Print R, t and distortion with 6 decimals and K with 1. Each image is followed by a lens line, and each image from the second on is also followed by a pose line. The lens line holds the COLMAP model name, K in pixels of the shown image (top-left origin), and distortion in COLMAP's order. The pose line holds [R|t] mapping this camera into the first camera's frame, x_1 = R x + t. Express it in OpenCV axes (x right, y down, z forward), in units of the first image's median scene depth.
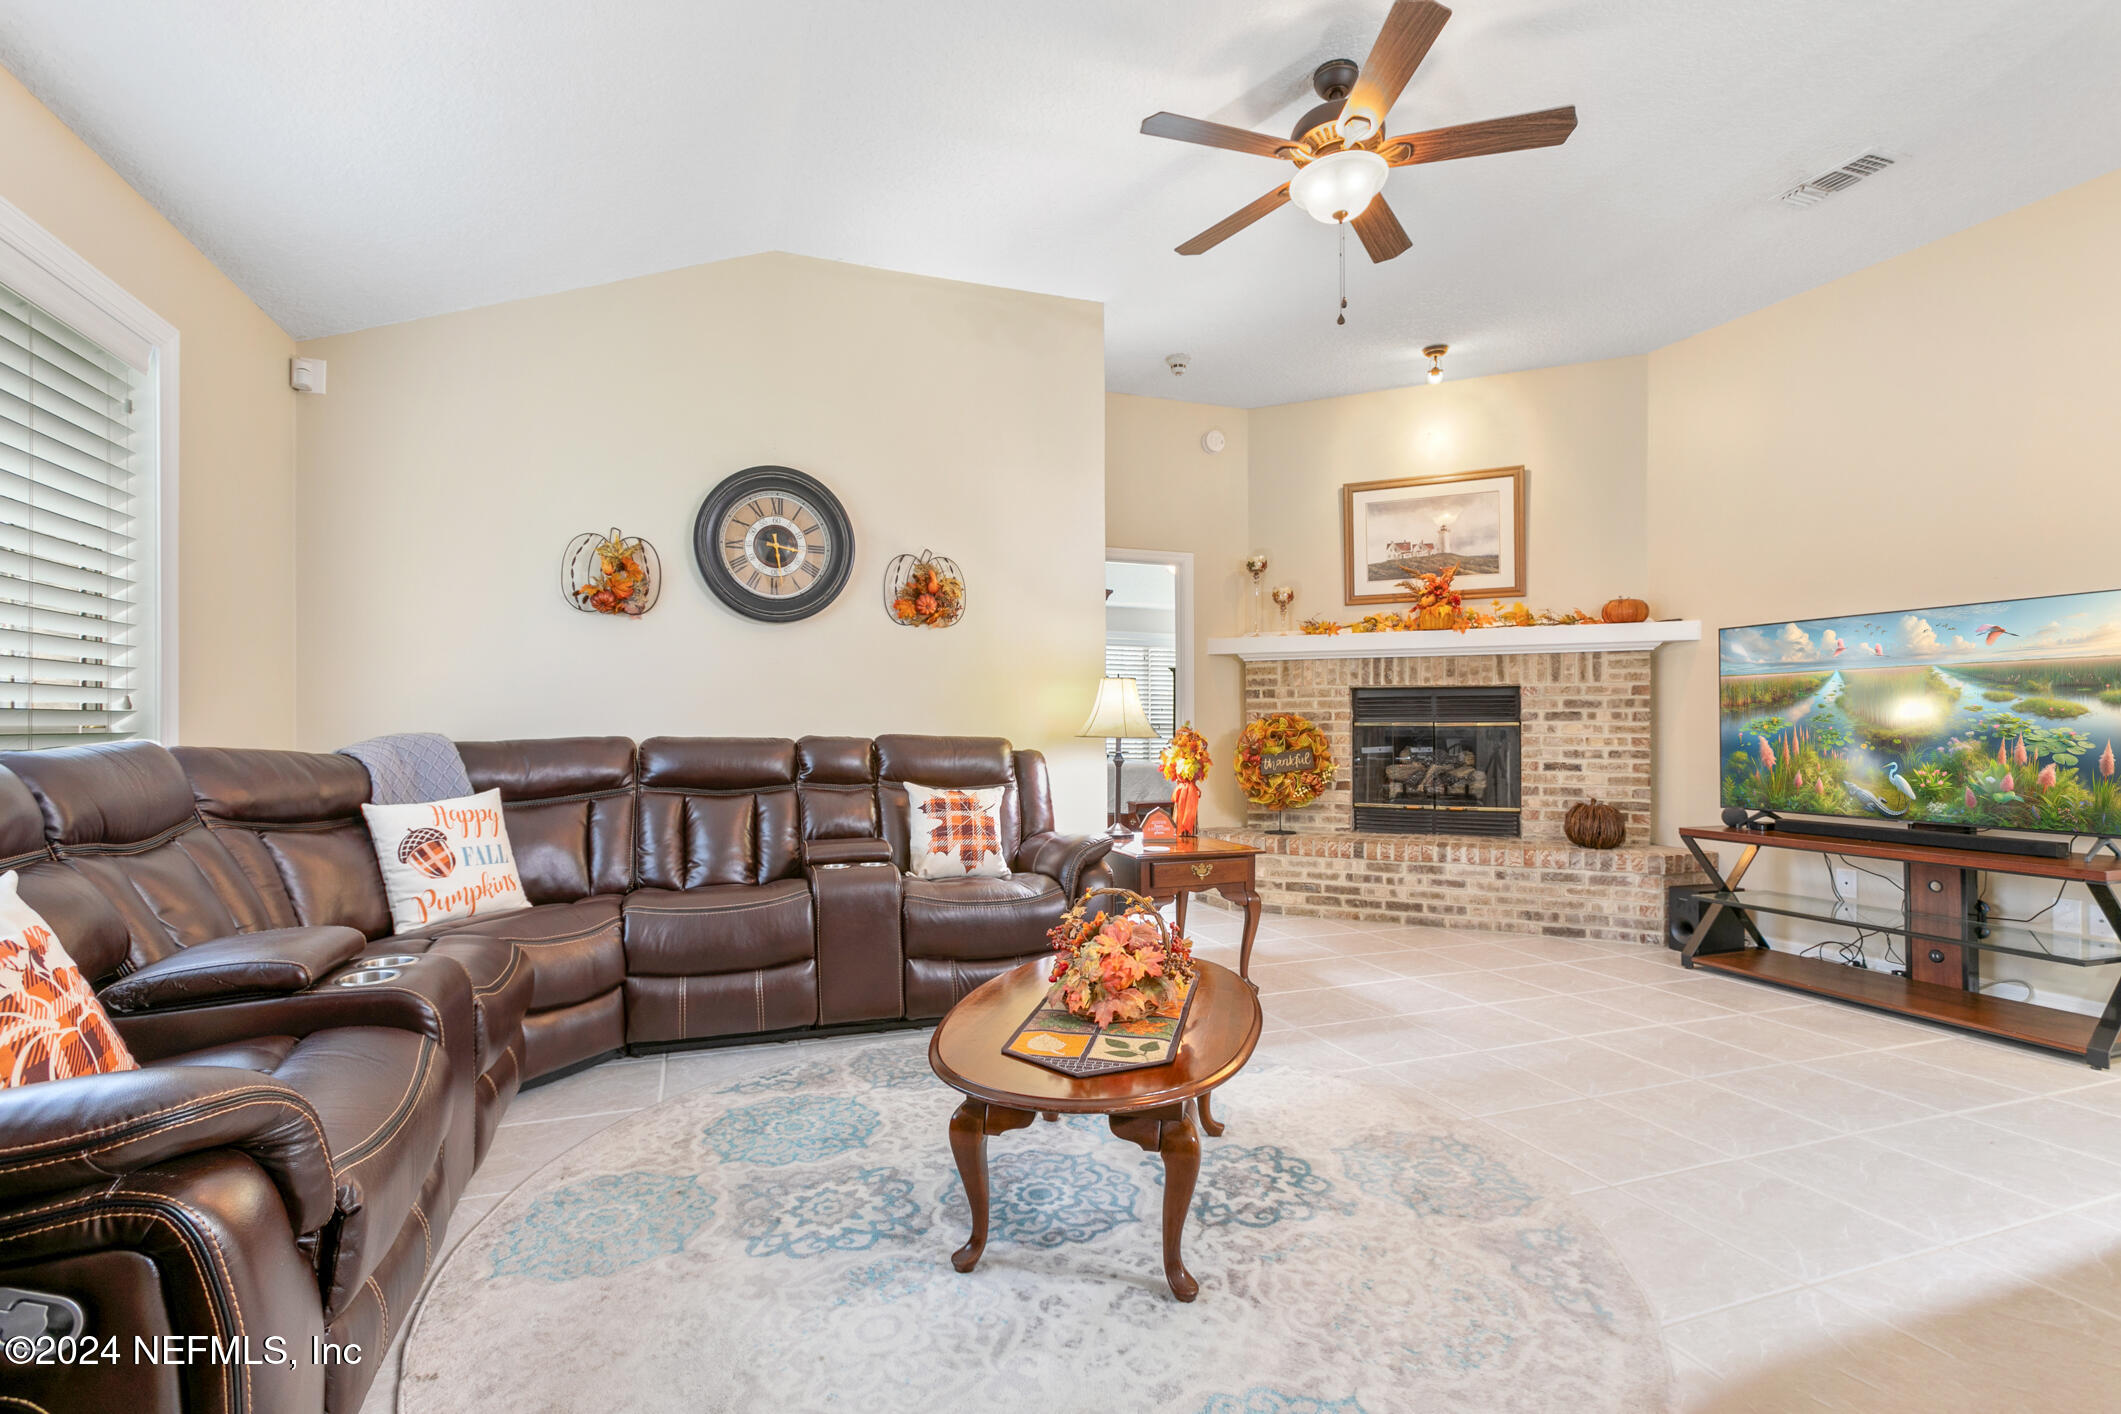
lens RADIAL K [[963.7, 0, 1044.0], [0, 963.7, 719.2], [0, 0, 1]] dist [-0.011192, 0.007358]
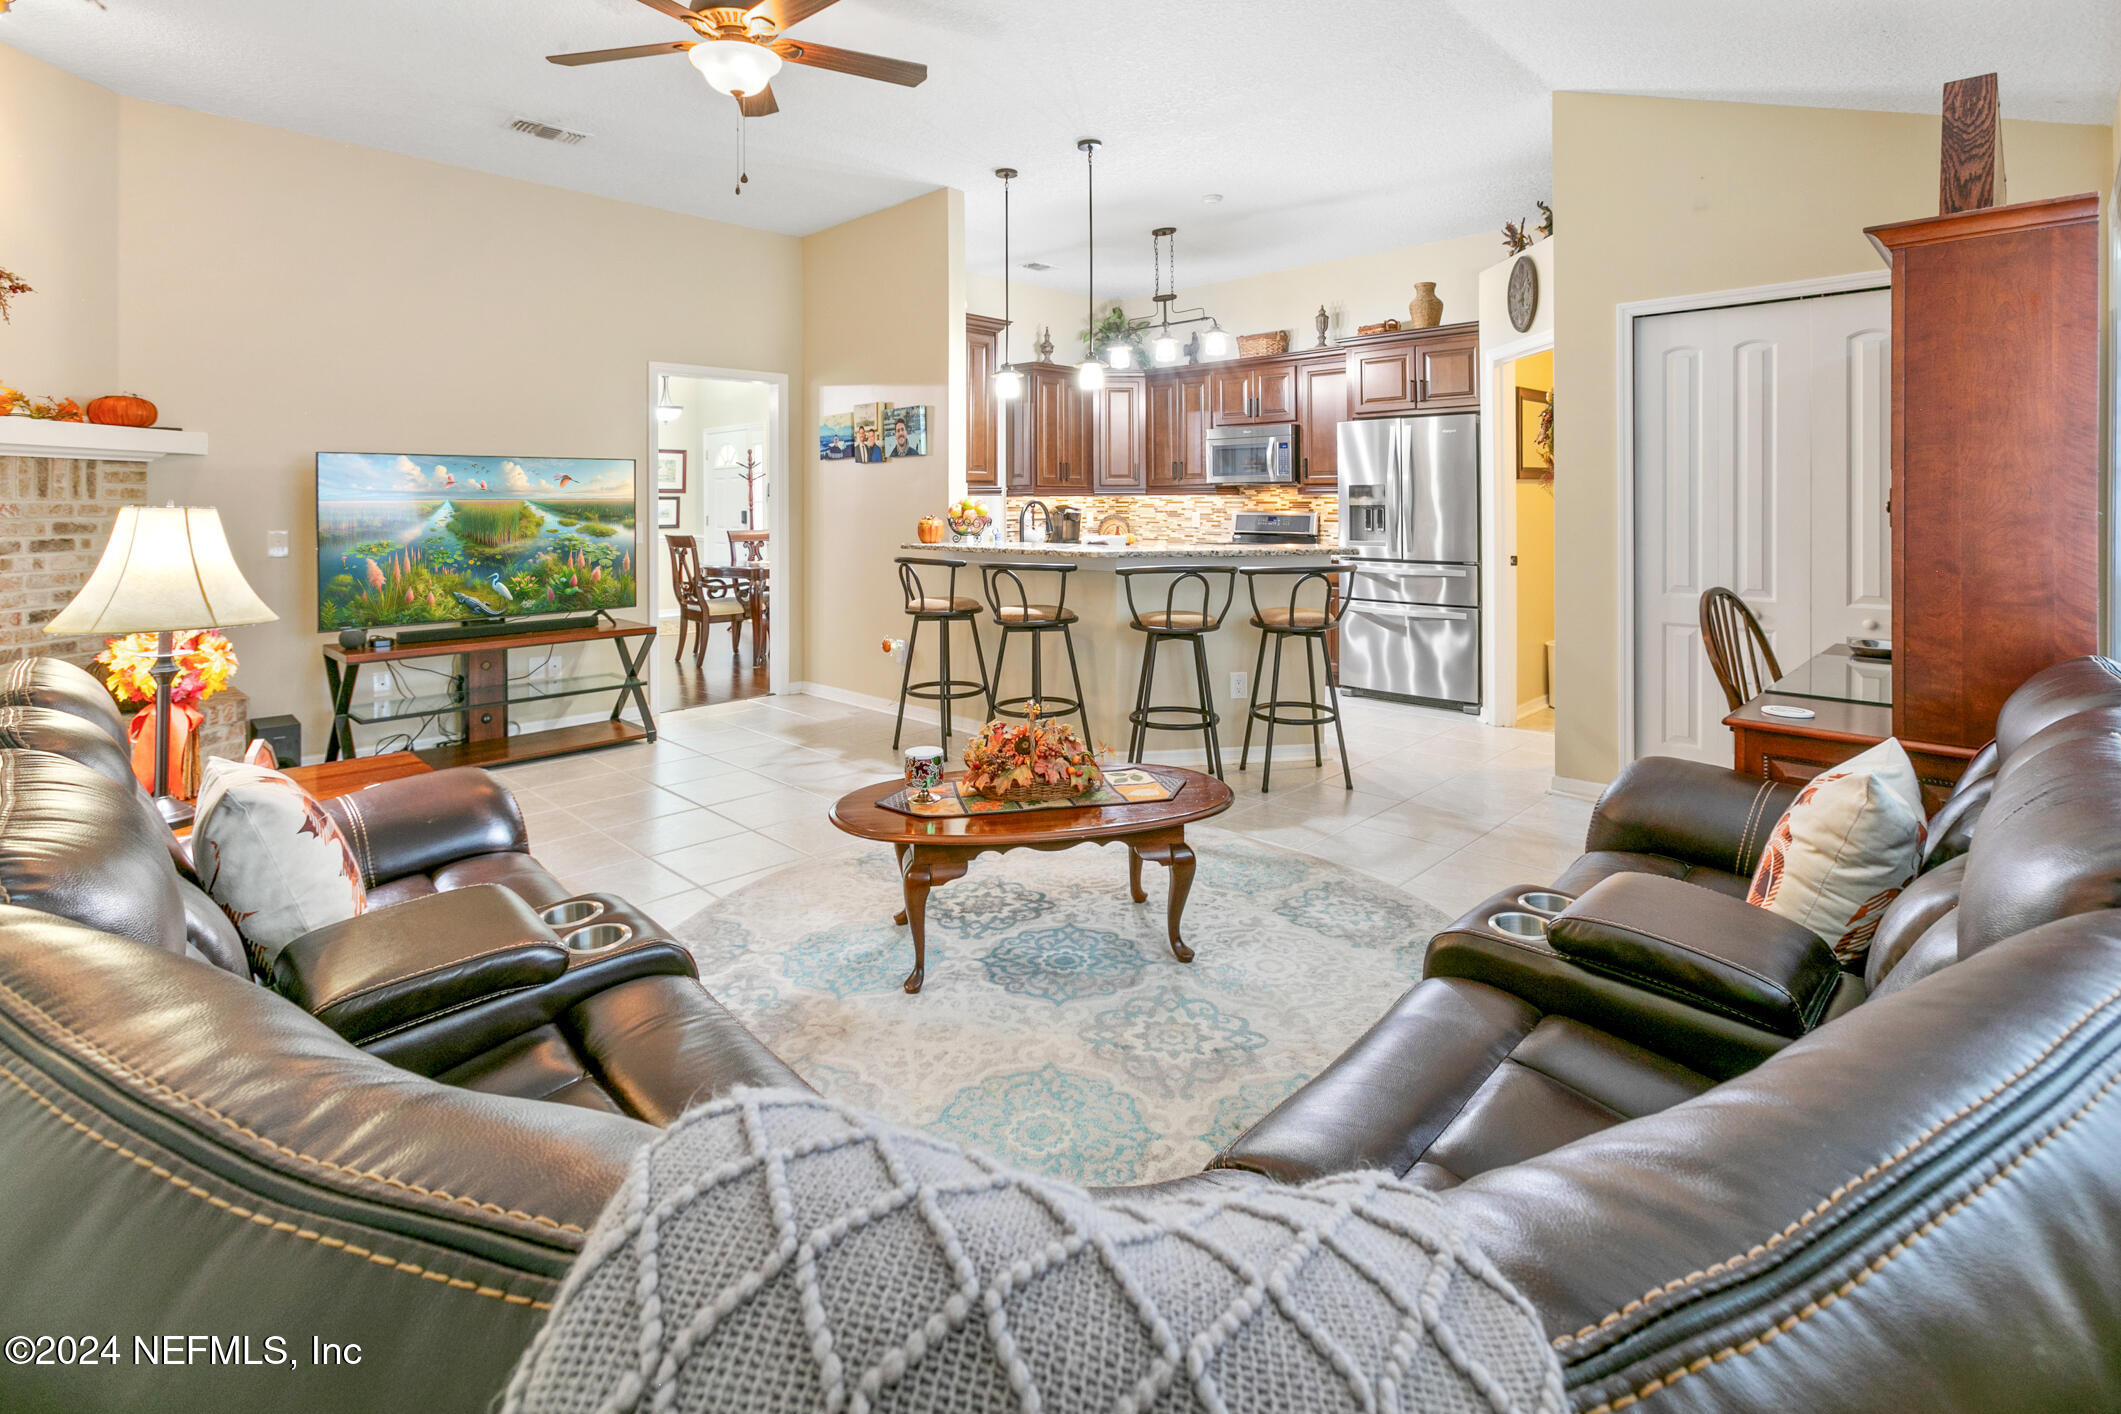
lens RADIAL K [[1003.8, 0, 1071.3], [0, 1003.8, 487.6], [0, 0, 1]] dist [0.000347, -0.000891]
pose [[-0.442518, 0.011910, 0.896680, -0.661528], [-0.001857, 0.999897, -0.014197, -0.051757], [-0.896758, -0.007947, -0.442451, 0.890501]]
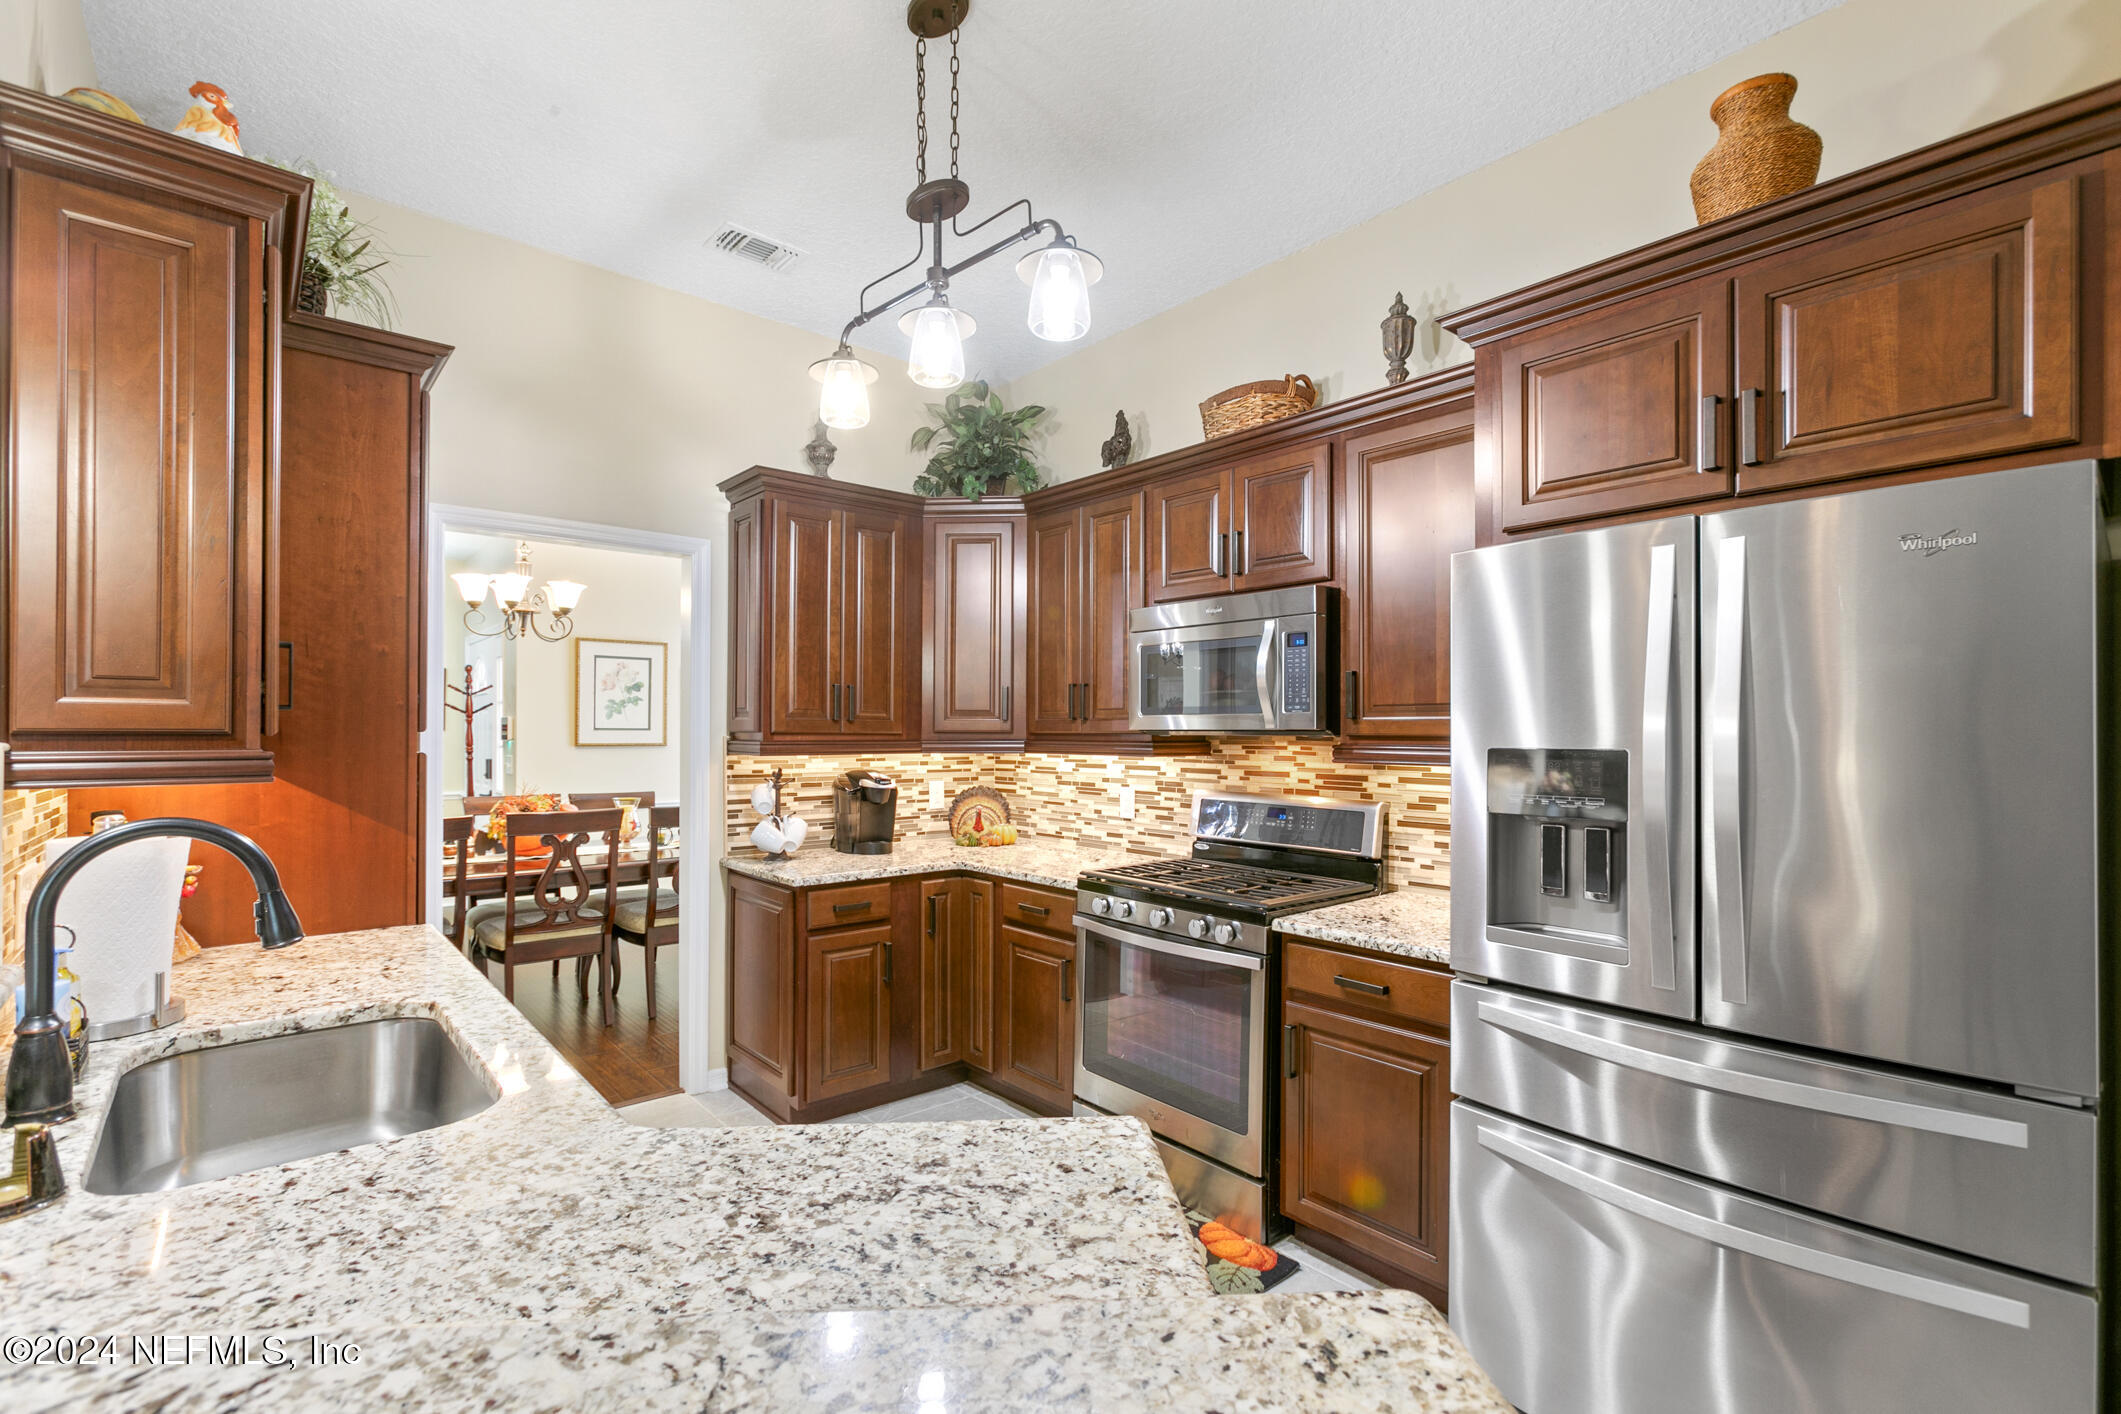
lens RADIAL K [[948.3, 0, 1059.2], [0, 948.3, 725.5], [0, 0, 1]] dist [0.002598, 0.000372]
pose [[-0.364805, 0.006315, 0.931062, 0.274845], [-0.008578, 0.999912, -0.010143, -0.086146], [-0.931044, -0.011687, -0.364719, 0.107530]]
